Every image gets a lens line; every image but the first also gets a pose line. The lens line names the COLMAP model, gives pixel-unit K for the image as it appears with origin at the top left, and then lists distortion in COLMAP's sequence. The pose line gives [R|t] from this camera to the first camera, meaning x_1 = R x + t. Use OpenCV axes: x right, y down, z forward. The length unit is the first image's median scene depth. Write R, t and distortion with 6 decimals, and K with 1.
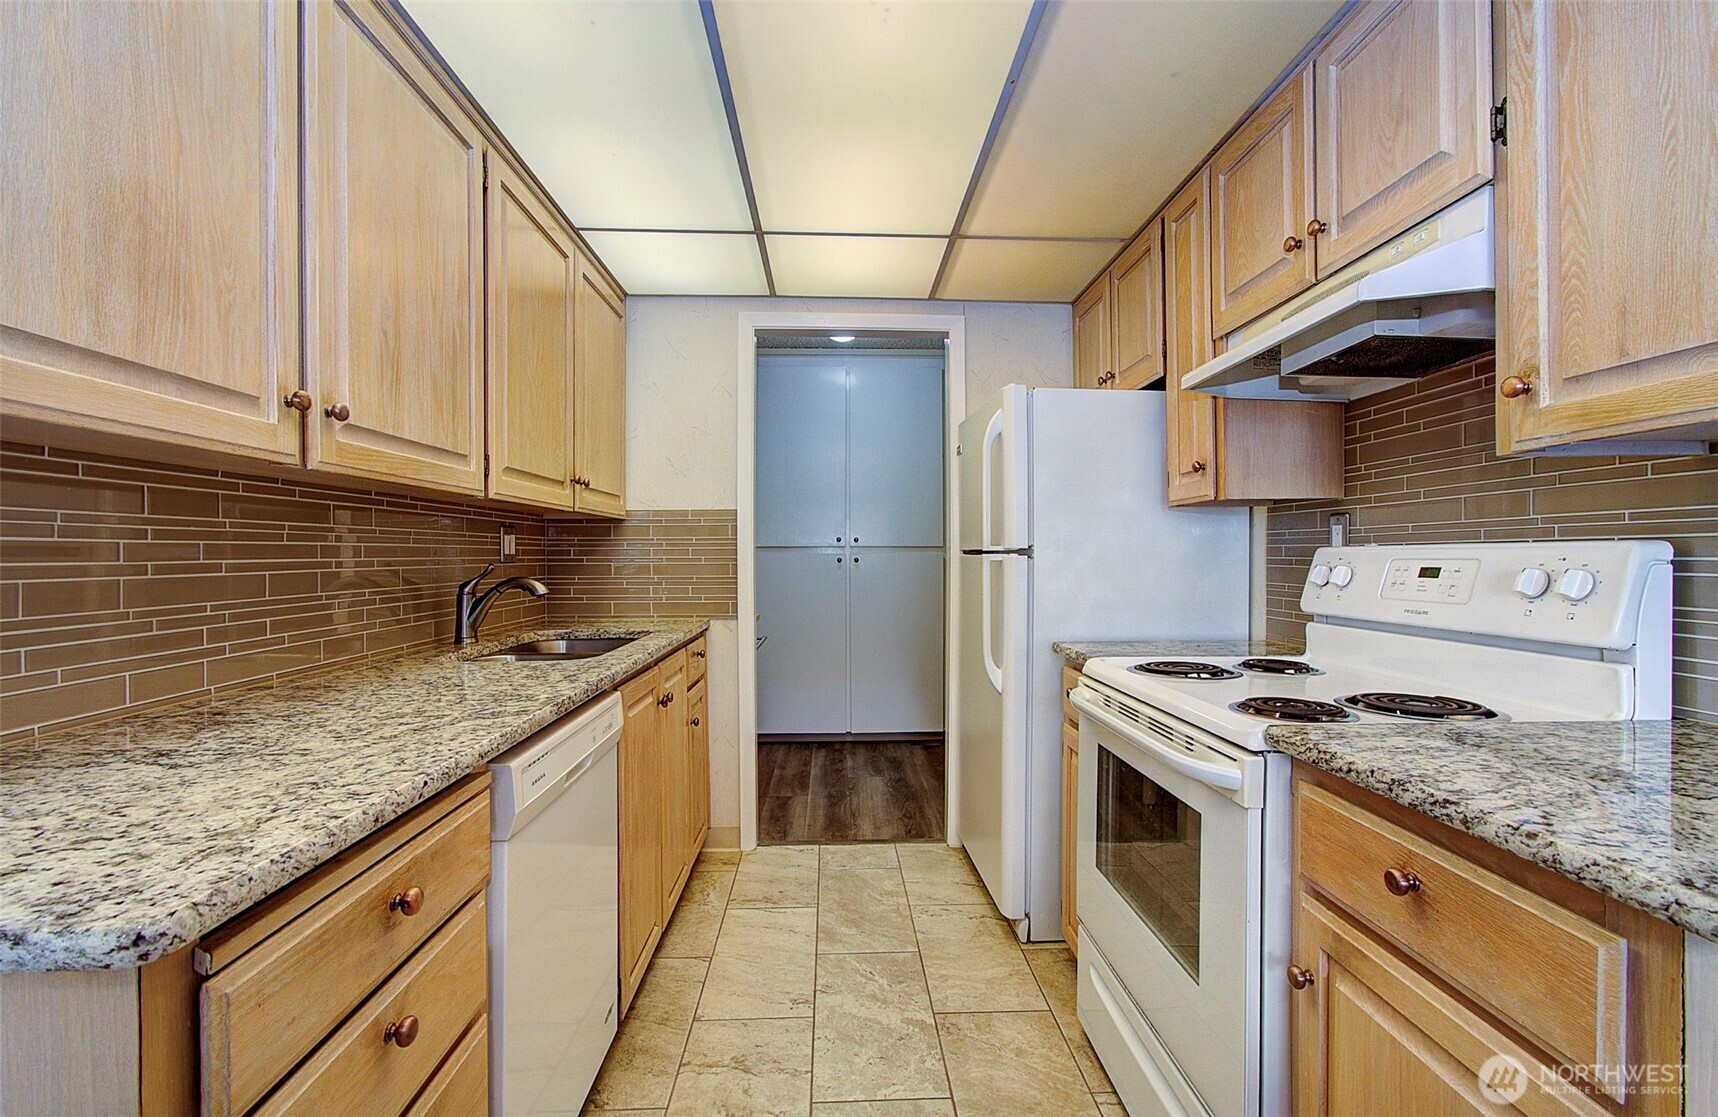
lens RADIAL K [[753.9, 0, 847.1], [0, 753.9, 557.8], [0, 0, 1]] dist [-0.001086, -0.000263]
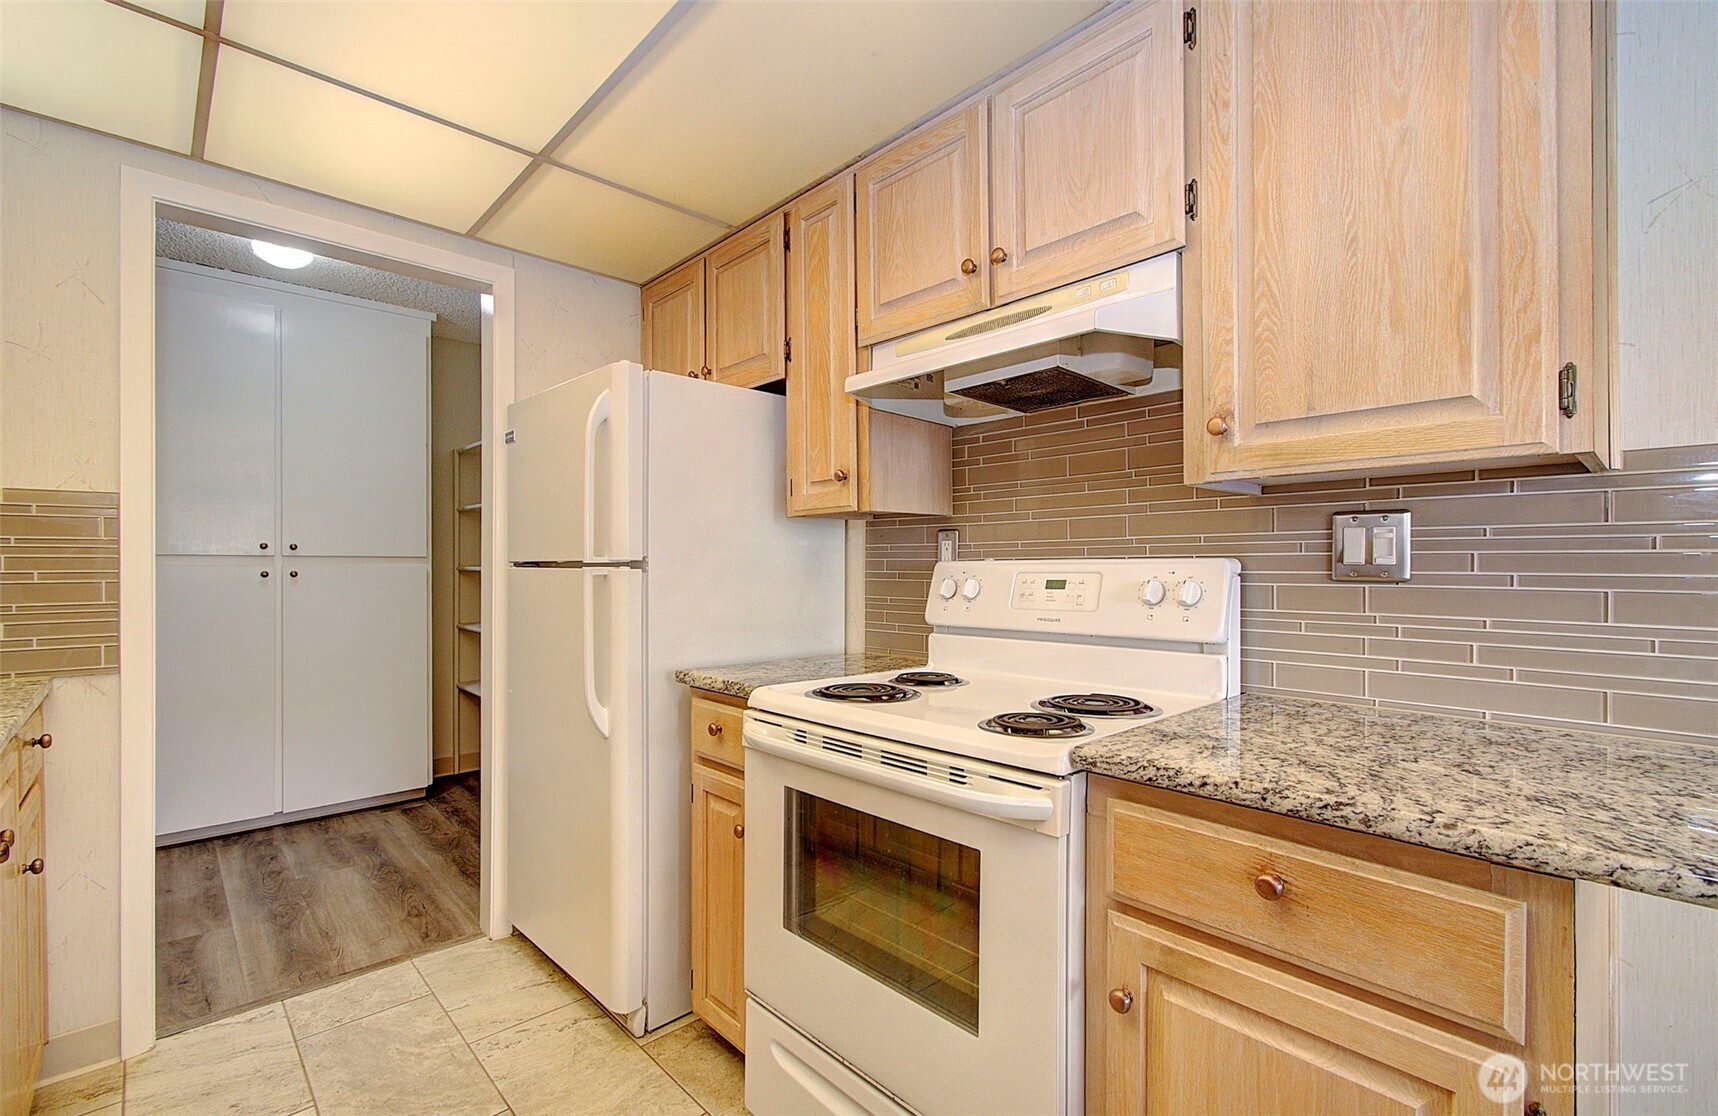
lens RADIAL K [[756.9, 0, 848.0], [0, 756.9, 565.9], [0, 0, 1]] dist [0.000563, 0.000155]
pose [[0.751598, 0.001977, 0.659619, -0.280388], [0.001327, 0.999989, -0.004509, -0.004547], [-0.659620, 0.004264, 0.751587, 0.432265]]
